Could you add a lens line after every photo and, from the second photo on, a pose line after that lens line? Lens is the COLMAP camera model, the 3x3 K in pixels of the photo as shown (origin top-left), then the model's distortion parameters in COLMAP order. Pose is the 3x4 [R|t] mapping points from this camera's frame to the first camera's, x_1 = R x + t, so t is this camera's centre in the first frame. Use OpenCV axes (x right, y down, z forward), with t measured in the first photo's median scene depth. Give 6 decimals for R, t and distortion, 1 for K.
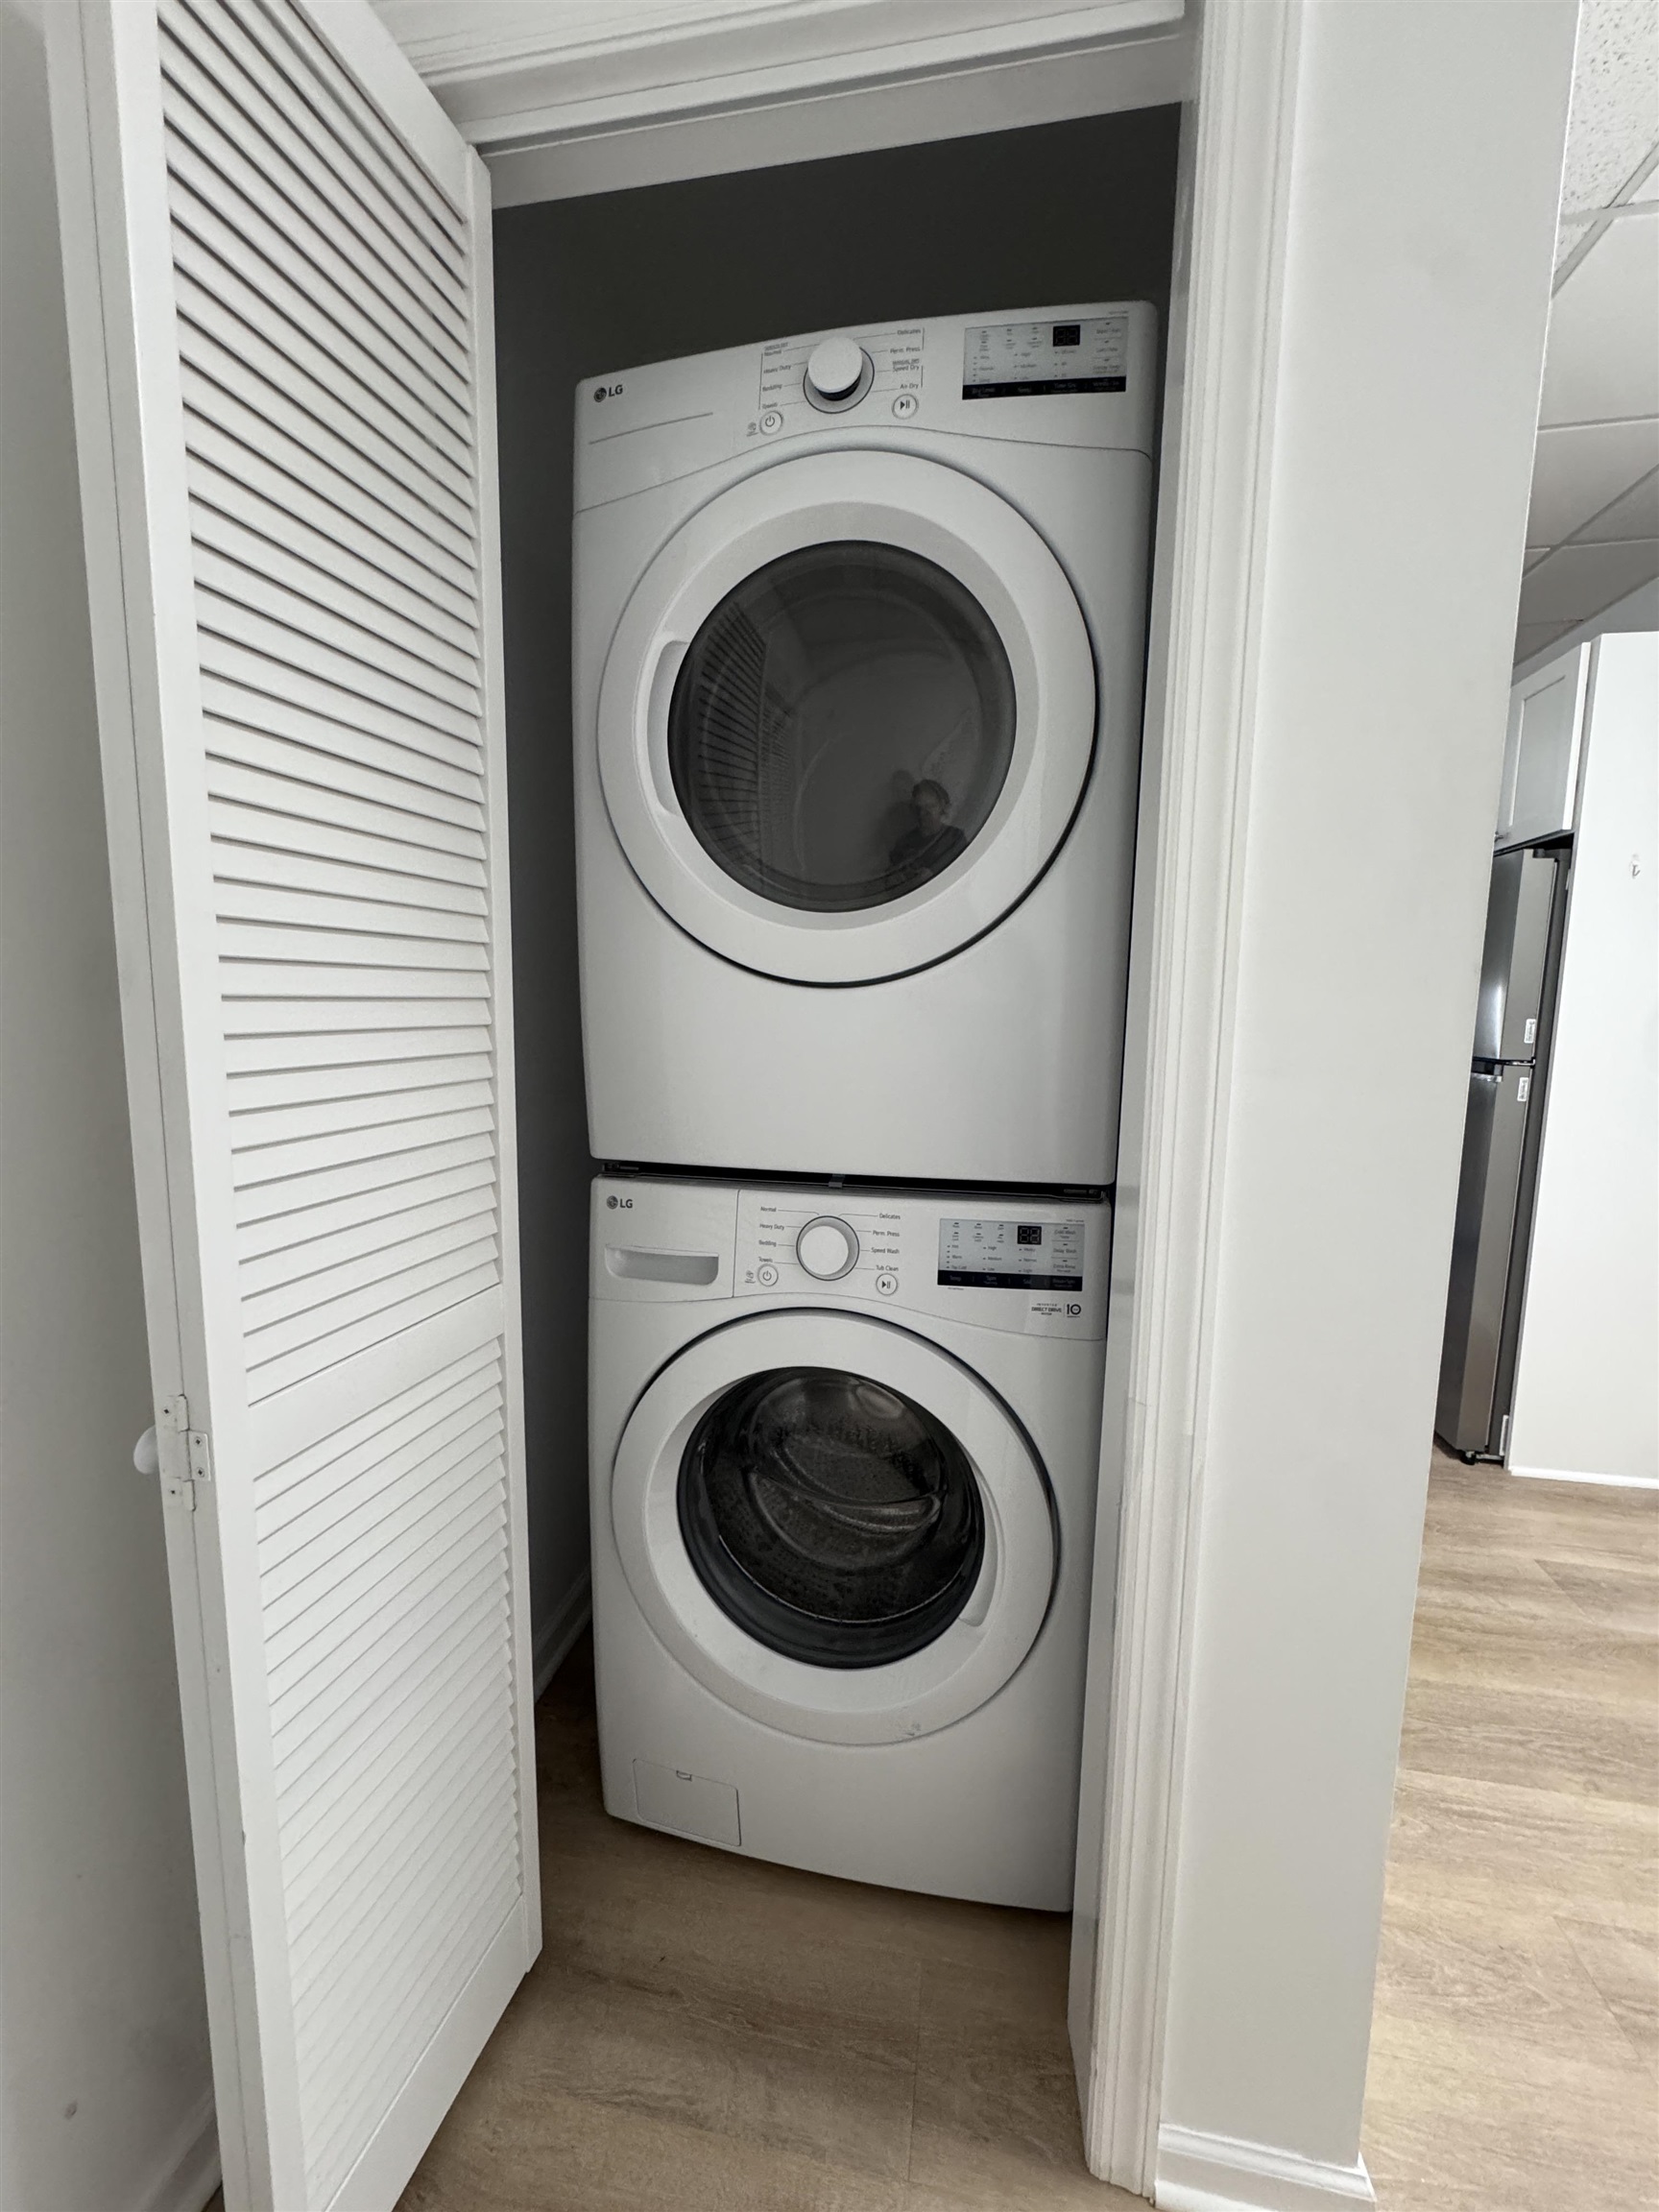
lens RADIAL K [[873.7, 0, 829.5], [0, 873.7, 1106.0], [0, 0, 1]] dist [-0.000967, -0.000284]
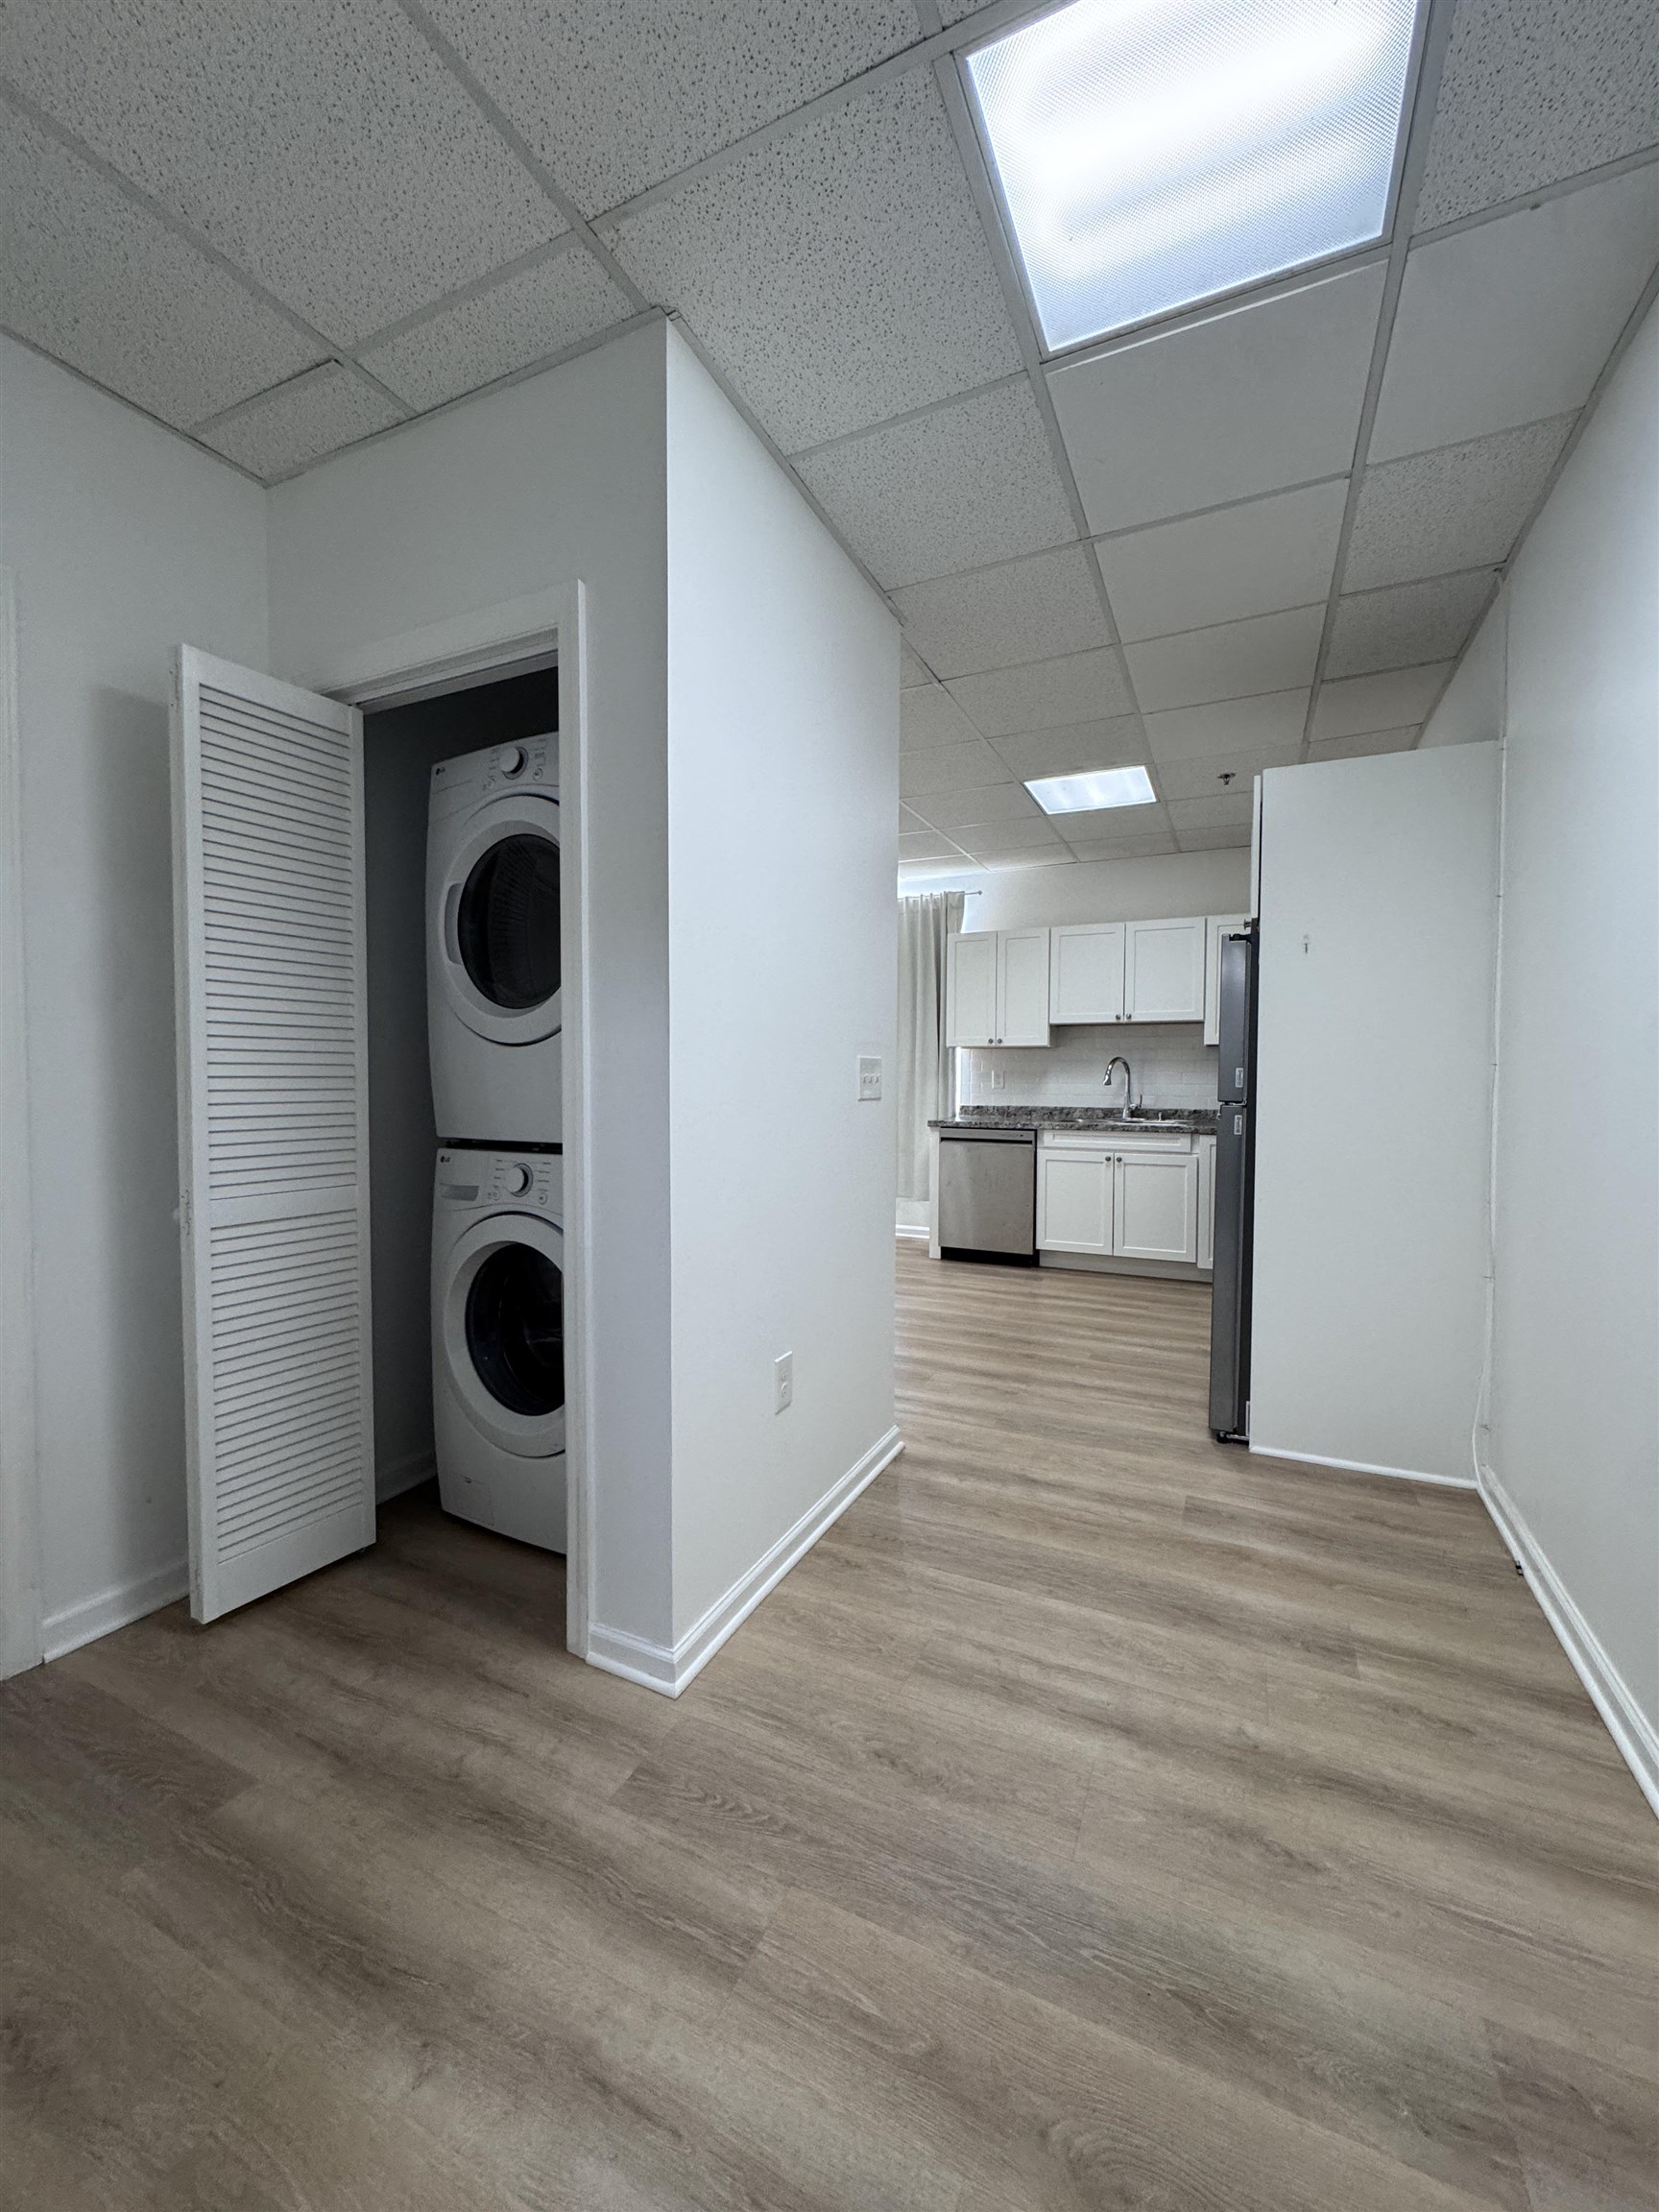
lens RADIAL K [[873.7, 0, 829.5], [0, 873.7, 1106.0], [0, 0, 1]] dist [-0.000967, -0.000284]
pose [[0.966079, -0.003547, -0.258221, 1.129392], [-0.020188, 0.995808, -0.089209, 0.154675], [0.257455, 0.091396, 0.961958, -0.678075]]
